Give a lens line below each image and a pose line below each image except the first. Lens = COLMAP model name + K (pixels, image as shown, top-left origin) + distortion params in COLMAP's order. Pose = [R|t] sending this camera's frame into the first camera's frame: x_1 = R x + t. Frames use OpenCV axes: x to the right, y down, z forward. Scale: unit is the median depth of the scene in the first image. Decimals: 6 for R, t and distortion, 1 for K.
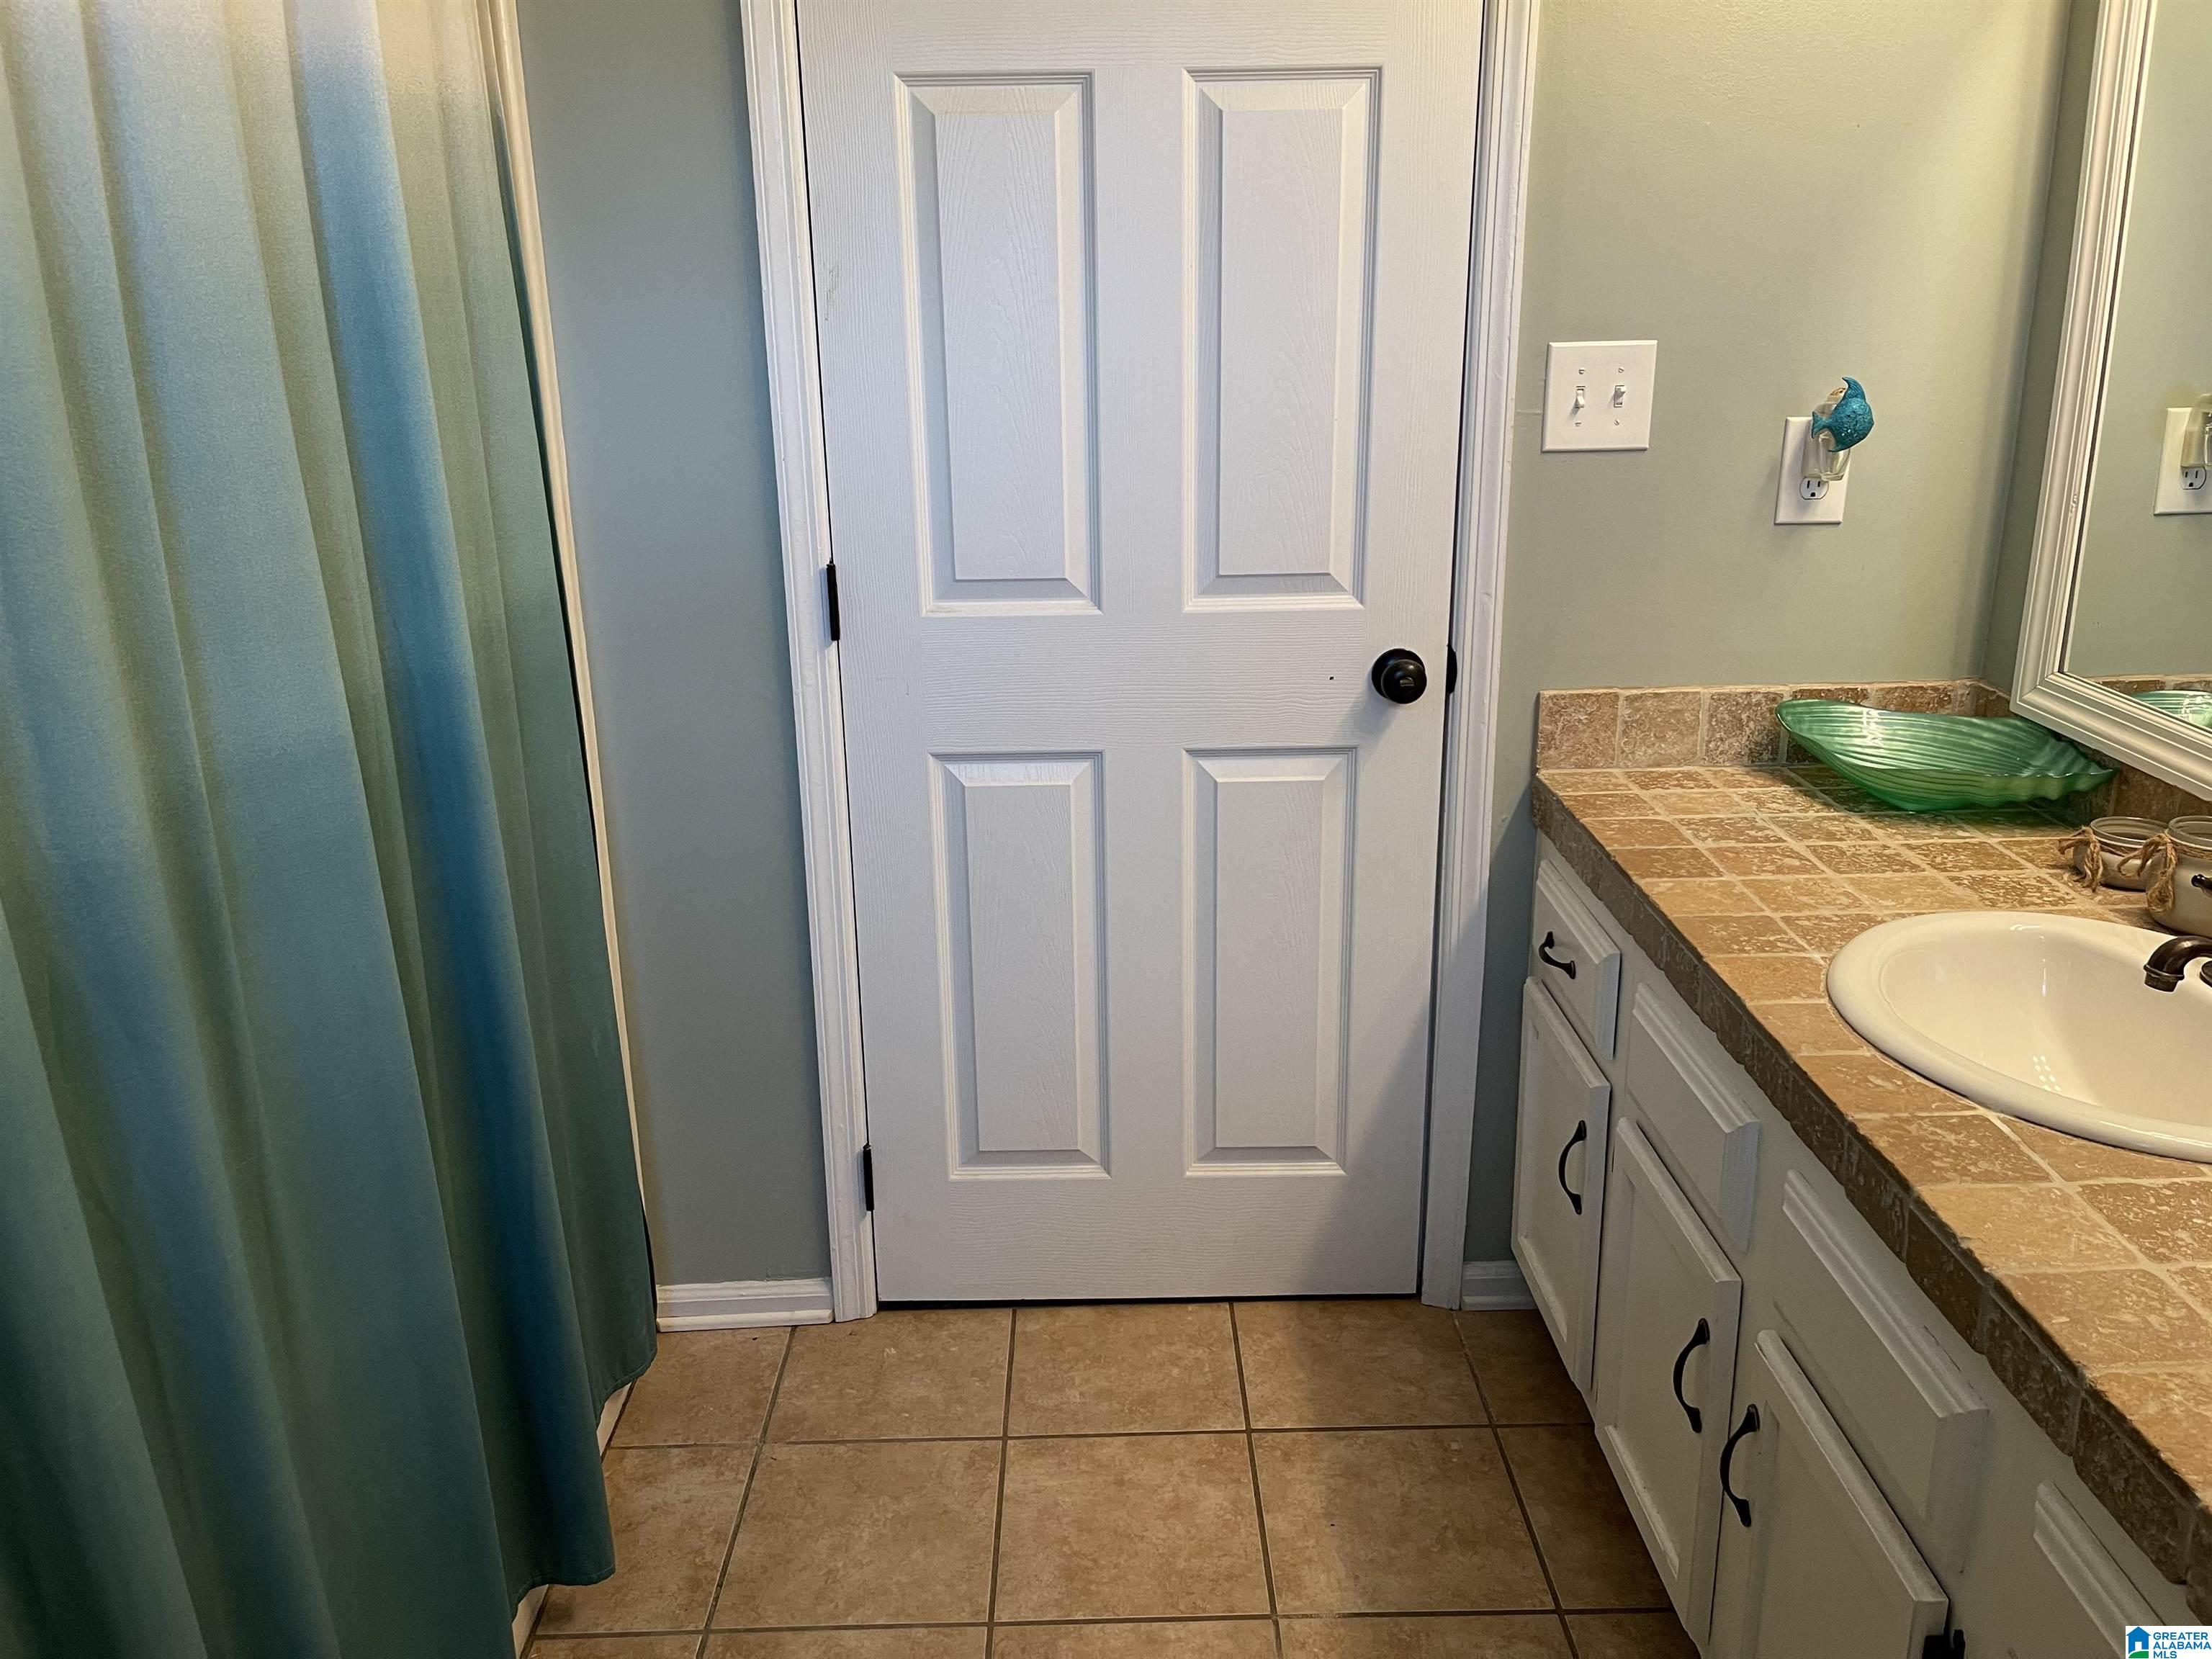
lens RADIAL K [[1666.0, 0, 1108.9], [0, 1666.0, 825.8], [0, 0, 1]] dist [0.057606, -0.071089]
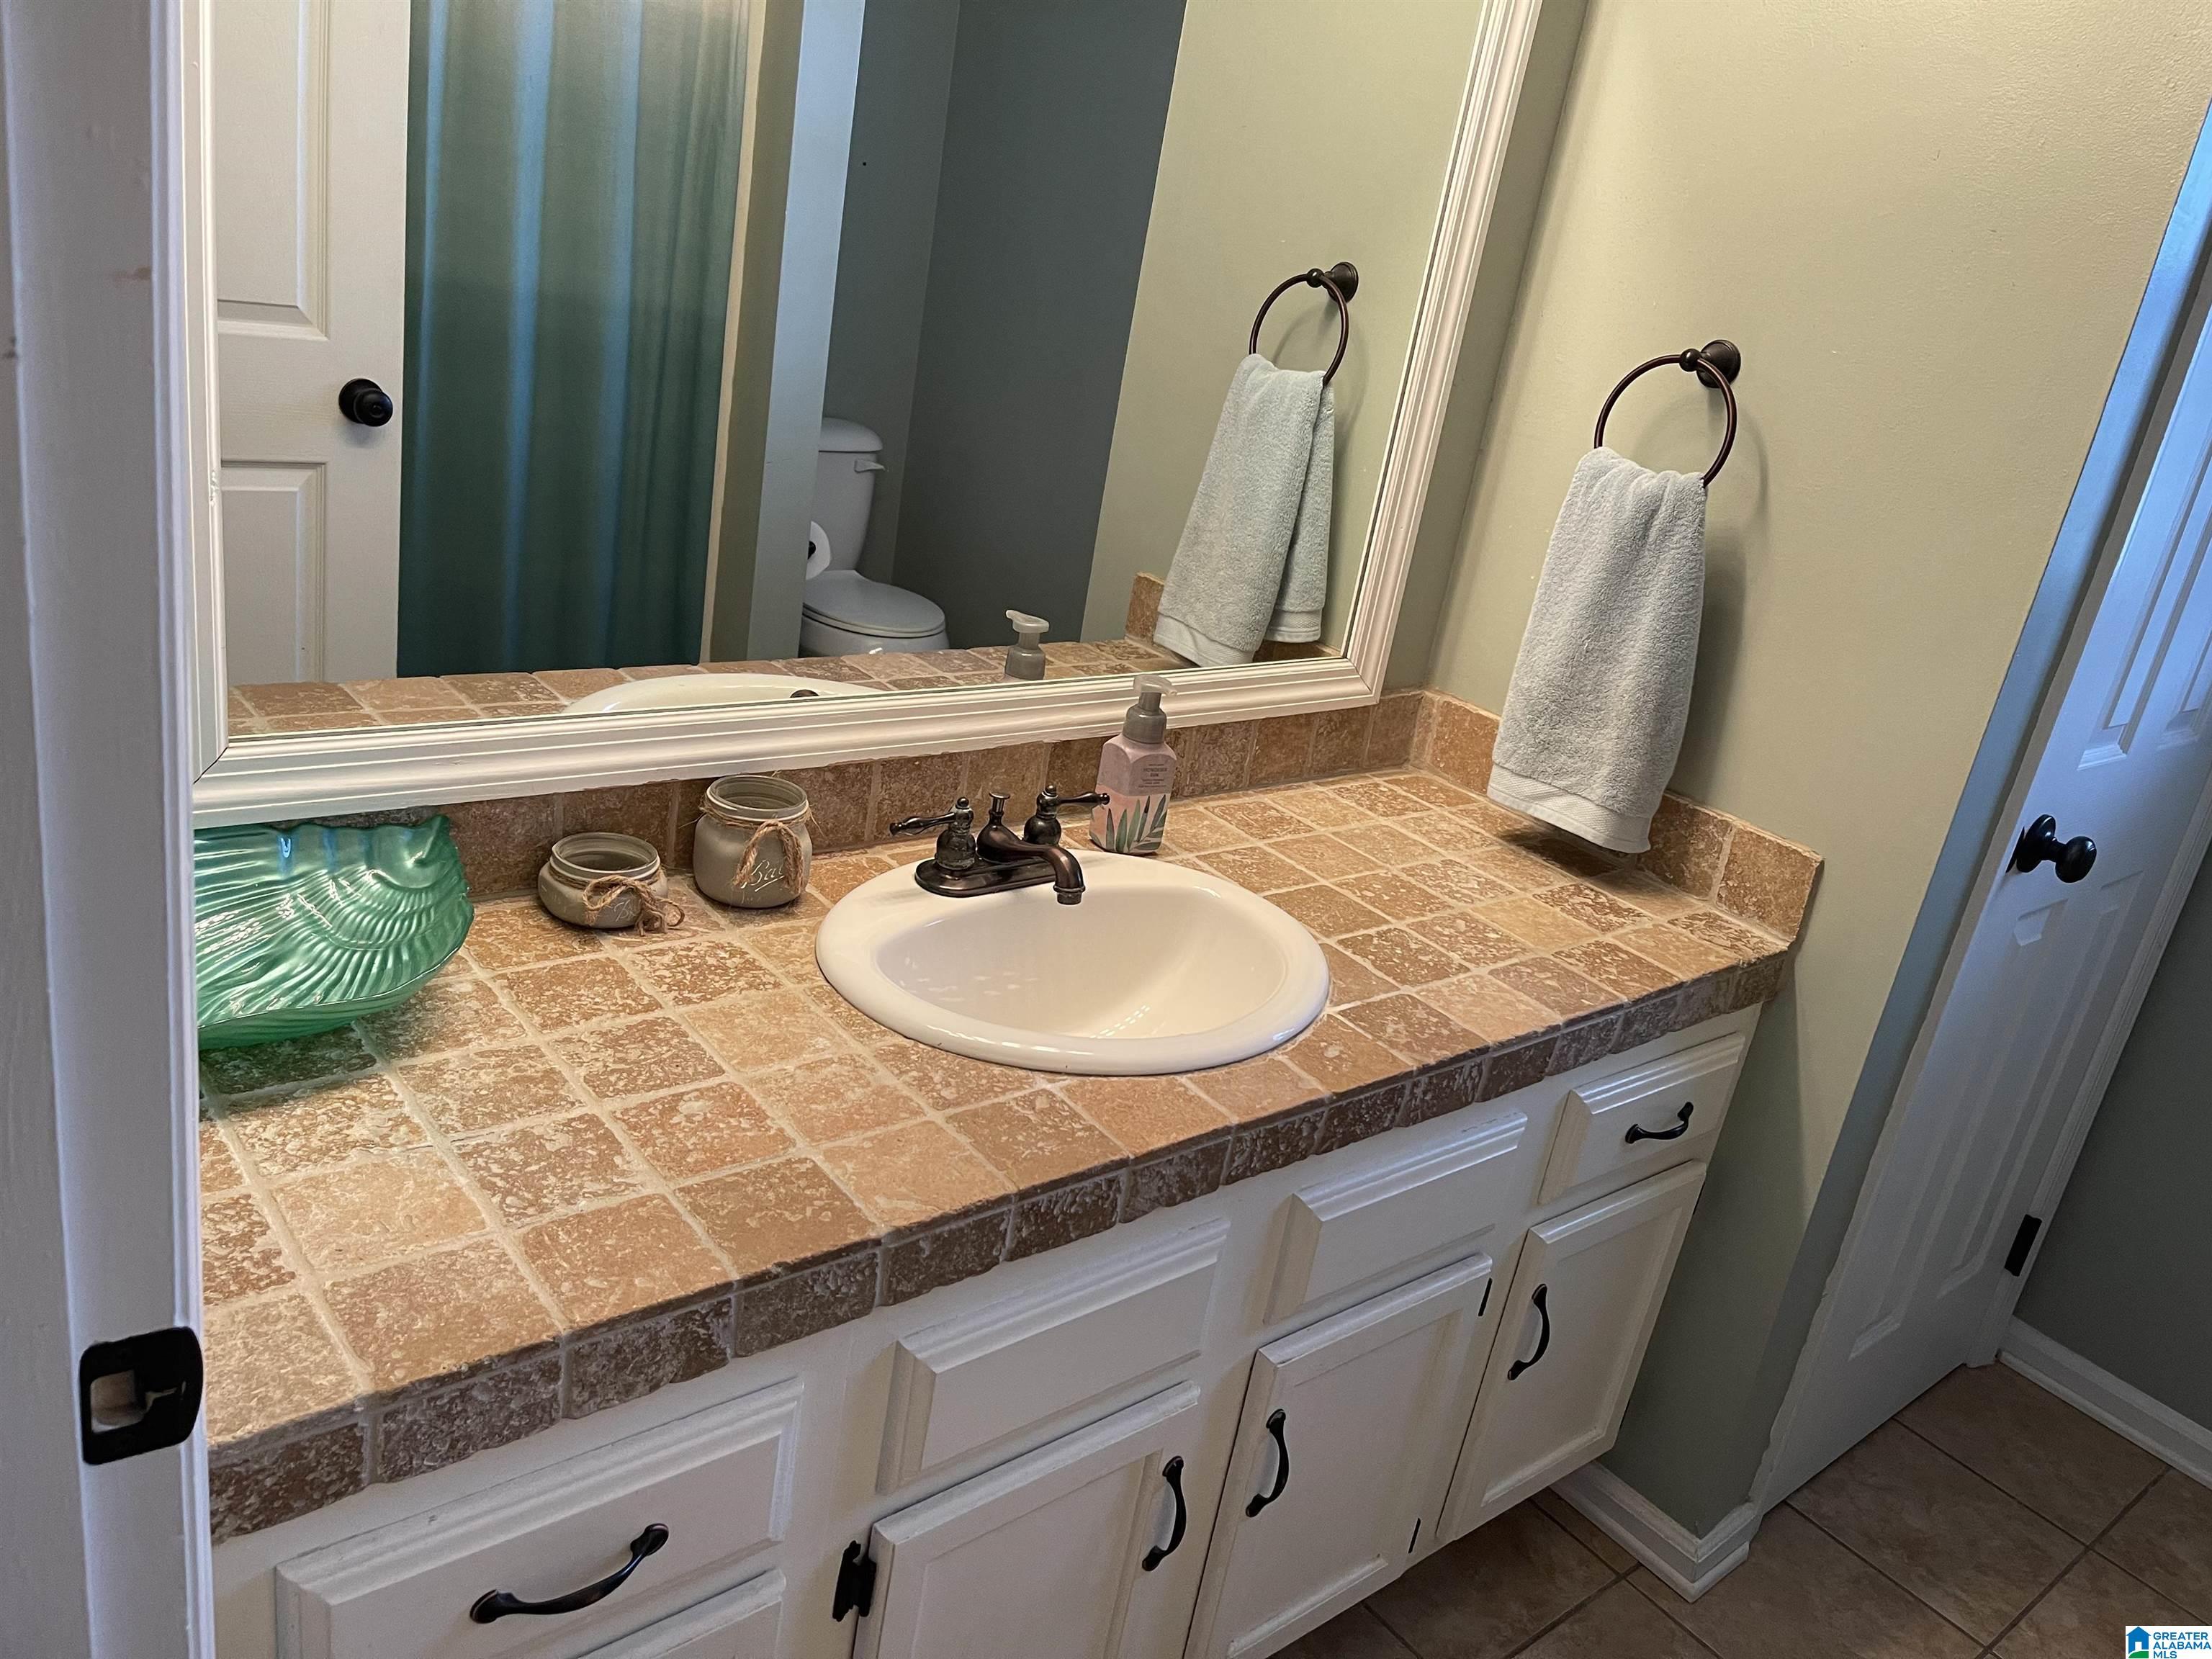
lens RADIAL K [[1666.0, 0, 1106.4], [0, 1666.0, 822.2], [0, 0, 1]] dist [0.057606, -0.071089]
pose [[-0.620084, -0.359624, 0.697257, -0.108835], [0.090370, 0.850093, 0.518821, -0.397032], [-0.779313, 0.384723, -0.494630, 1.152077]]
